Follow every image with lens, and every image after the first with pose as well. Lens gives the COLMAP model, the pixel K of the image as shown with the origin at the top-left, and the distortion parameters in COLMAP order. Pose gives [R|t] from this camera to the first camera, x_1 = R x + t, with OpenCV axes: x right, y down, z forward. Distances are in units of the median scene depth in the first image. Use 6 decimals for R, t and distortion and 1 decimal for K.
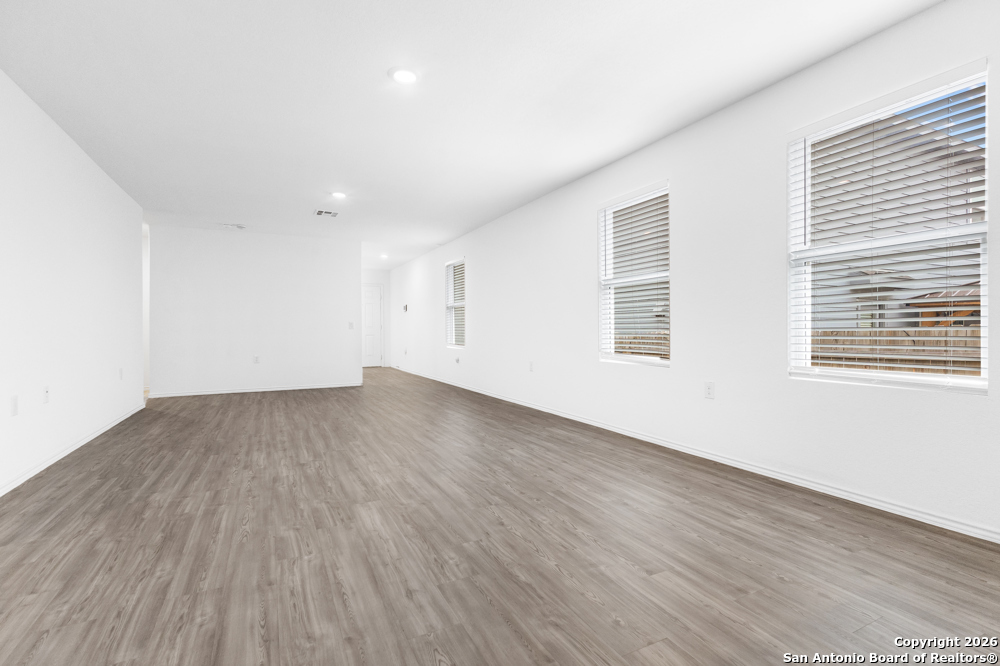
lens RADIAL K [[465.8, 0, 496.6], [0, 465.8, 329.9], [0, 0, 1]] dist [0.000507, 0.000416]
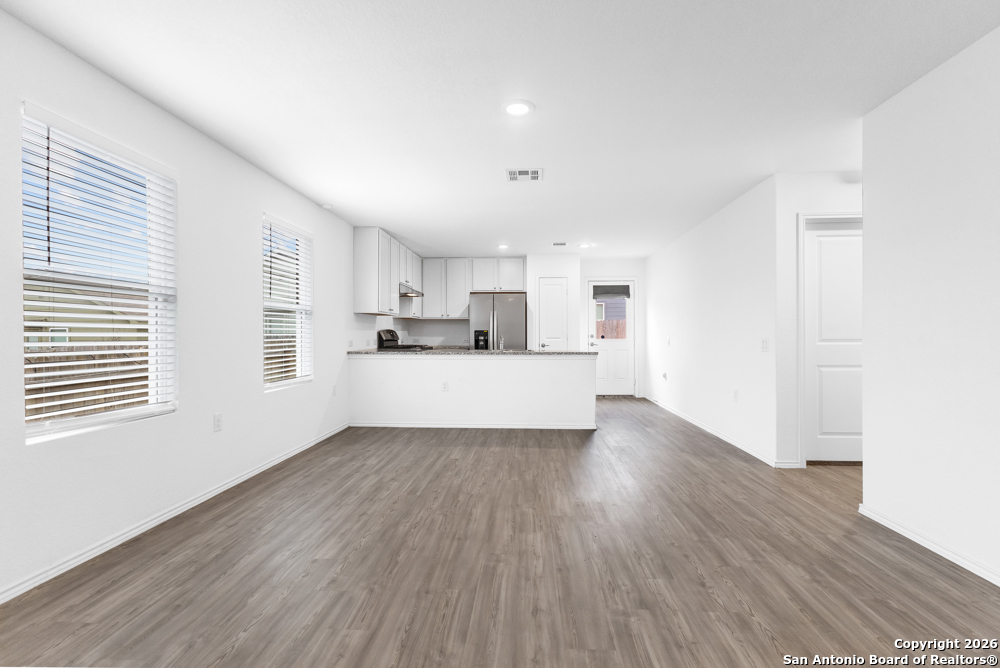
lens RADIAL K [[465.8, 0, 503.8], [0, 465.8, 336.7], [0, 0, 1]] dist [0.000507, 0.000416]
pose [[-0.872138, 0.004125, 0.489243, -0.720604], [0.005961, 0.999980, 0.002195, -0.063017], [-0.489224, 0.004831, -0.872145, 2.080598]]
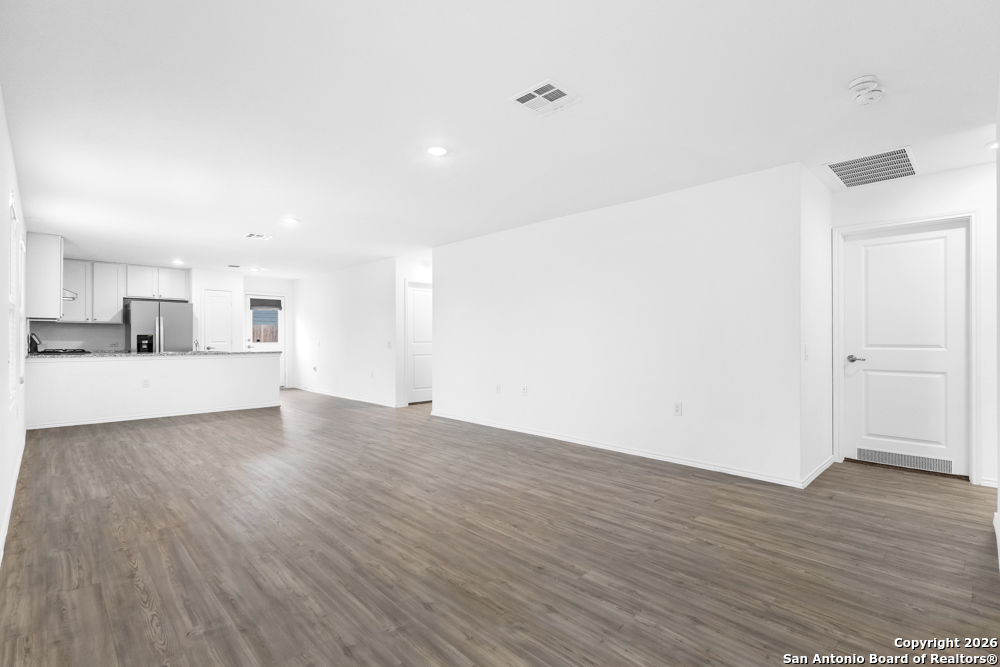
lens RADIAL K [[465.8, 0, 503.0], [0, 465.8, 338.3], [0, 0, 1]] dist [0.000507, 0.000416]
pose [[-0.949457, 0.003943, -0.313873, -0.464522], [0.003232, 0.999991, 0.002786, -0.074625], [0.313881, 0.001630, -0.949461, 3.371063]]
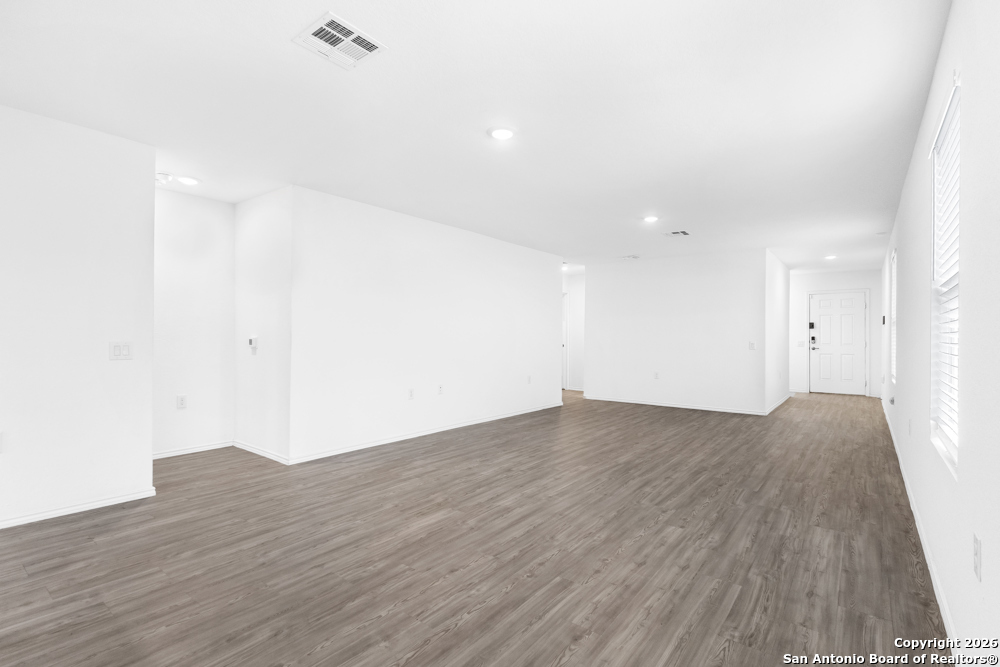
lens RADIAL K [[465.8, 0, 500.9], [0, 465.8, 330.5], [0, 0, 1]] dist [0.000507, 0.000416]
pose [[0.438404, -0.002926, -0.898773, 0.862580], [-0.010858, 0.999904, -0.008552, -0.082570], [0.898712, 0.013508, 0.438330, 0.584415]]
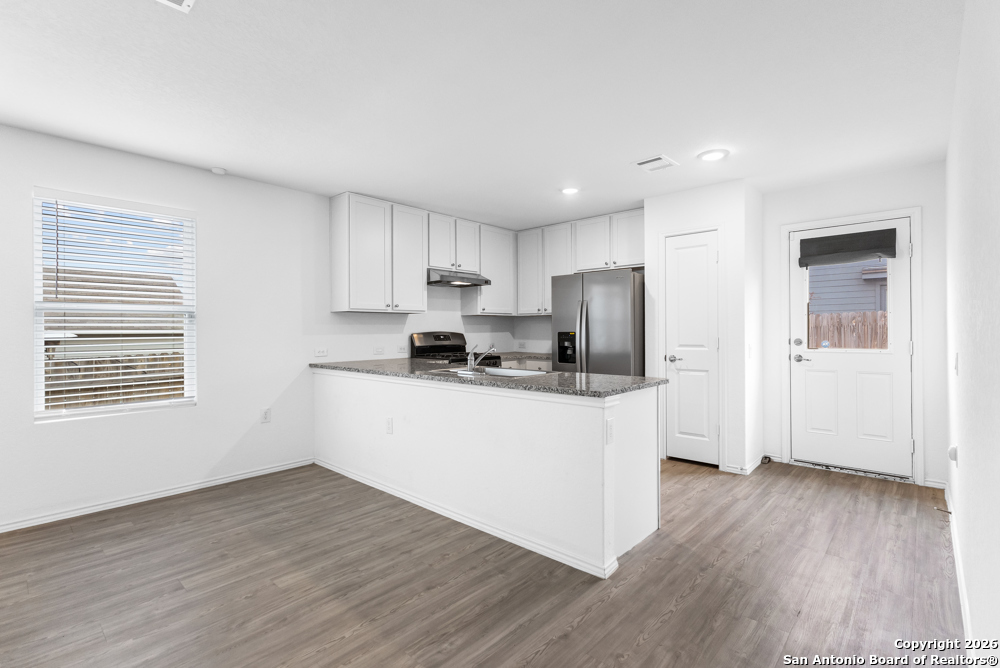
lens RADIAL K [[465.8, 0, 502.4], [0, 465.8, 338.5], [0, 0, 1]] dist [0.000507, 0.000416]
pose [[-0.368702, -0.009922, 0.929495, -0.794280], [0.008659, 0.999863, 0.014108, -0.100780], [-0.929507, 0.013250, -0.368565, 0.473915]]
